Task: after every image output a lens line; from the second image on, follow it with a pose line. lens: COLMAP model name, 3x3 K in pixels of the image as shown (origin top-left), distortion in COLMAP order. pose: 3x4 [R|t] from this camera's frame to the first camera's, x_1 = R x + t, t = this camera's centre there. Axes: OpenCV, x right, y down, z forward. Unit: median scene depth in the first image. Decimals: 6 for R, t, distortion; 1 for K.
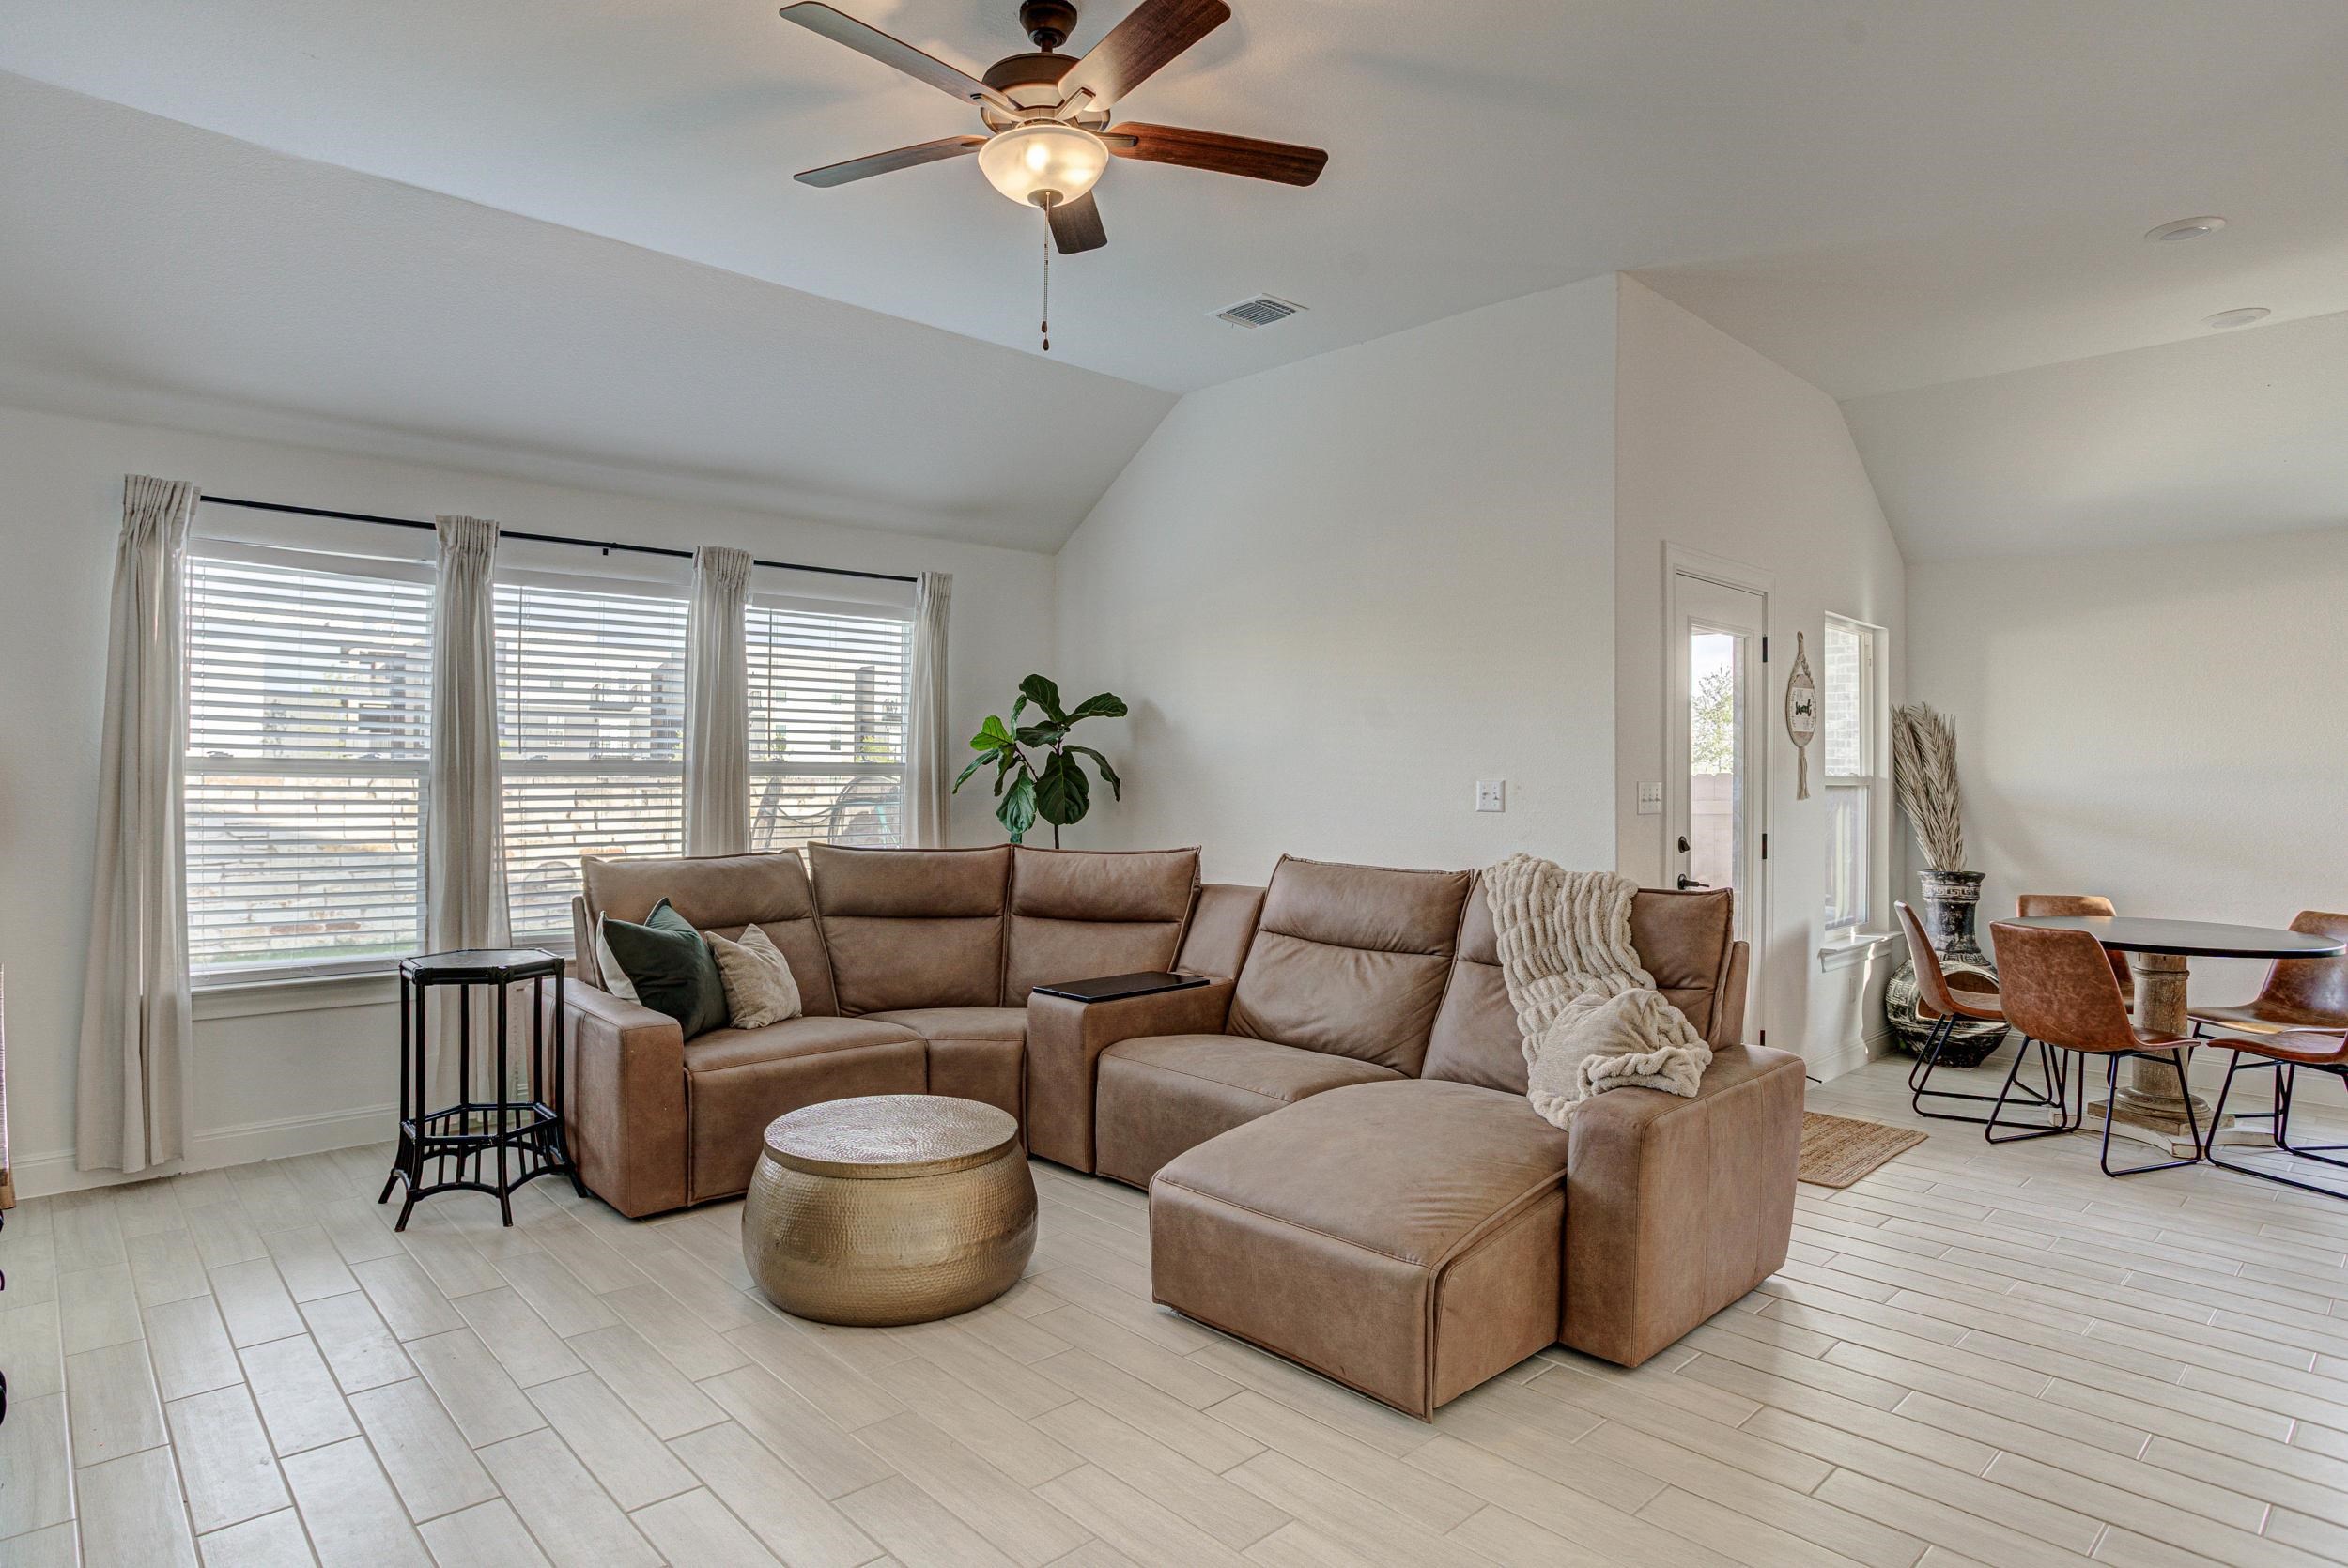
lens RADIAL K [[1232.5, 0, 1218.5], [0, 1232.5, 774.5], [0, 0, 1]] dist [-0.035777, 0.014729]
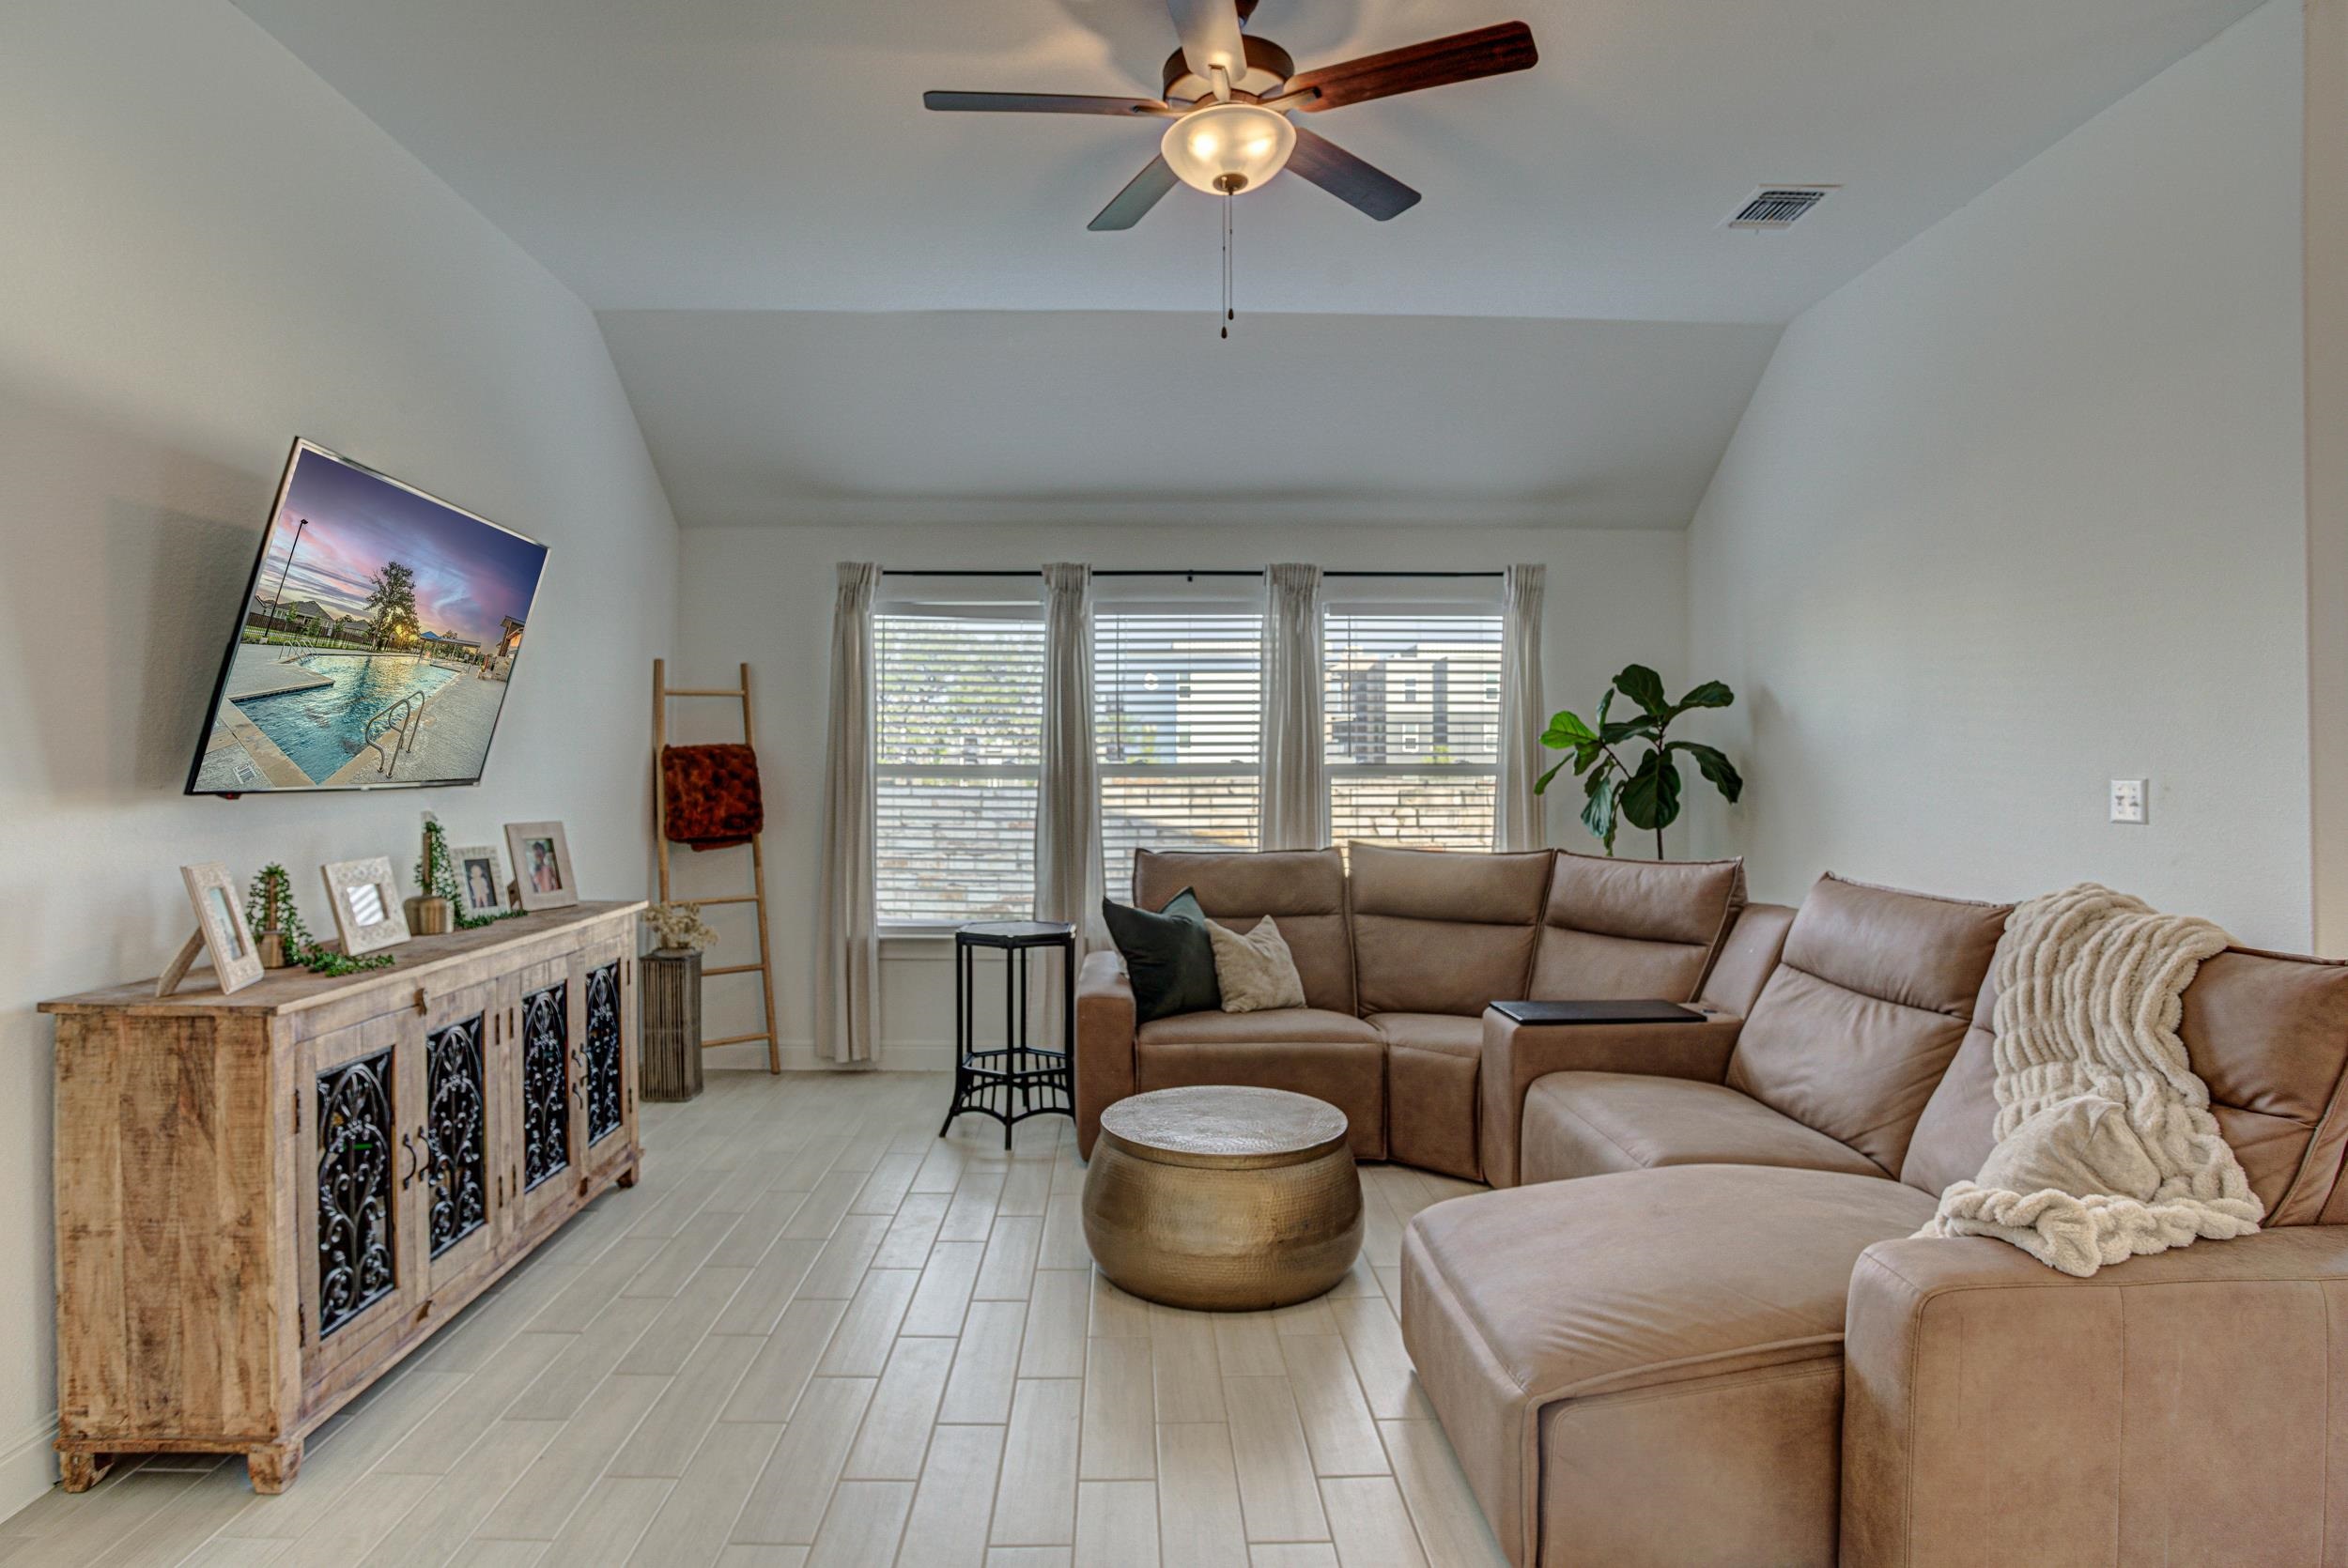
lens RADIAL K [[1232.5, 0, 1163.3], [0, 1232.5, 774.5], [0, 0, 1]] dist [-0.035777, 0.014729]
pose [[0.775617, -0.003955, -0.631191, 0.245789], [0.004316, 0.999990, -0.000963, 0.000099], [0.631189, -0.001977, 0.775627, 0.122009]]
